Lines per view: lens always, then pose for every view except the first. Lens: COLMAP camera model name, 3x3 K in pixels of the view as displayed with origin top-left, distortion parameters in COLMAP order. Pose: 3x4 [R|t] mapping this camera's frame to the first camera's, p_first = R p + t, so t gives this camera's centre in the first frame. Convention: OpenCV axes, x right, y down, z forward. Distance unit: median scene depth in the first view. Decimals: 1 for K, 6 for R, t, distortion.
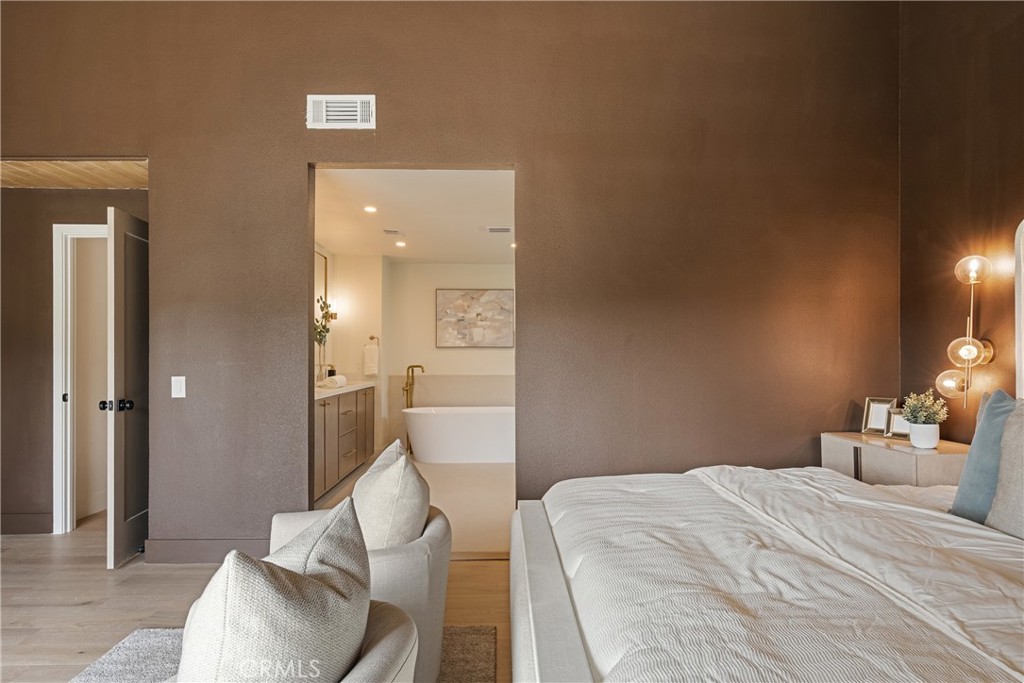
lens RADIAL K [[605.5, 0, 512.2], [0, 605.5, 357.6], [0, 0, 1]] dist [0.001172, 0.000440]
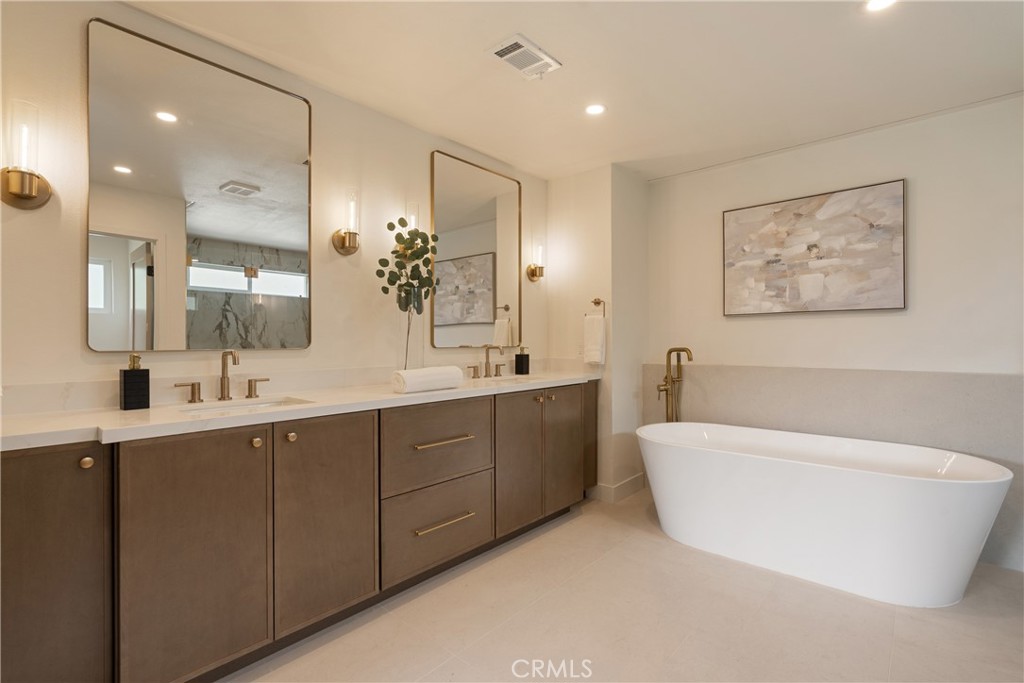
lens RADIAL K [[470.6, 0, 515.4], [0, 470.6, 343.7], [0, 0, 1]] dist [0.000960, 0.001189]
pose [[0.741310, -0.001706, -0.671160, 0.023197], [0.004531, 0.999987, 0.002463, 0.006862], [0.671147, -0.004867, 0.741308, 0.549506]]
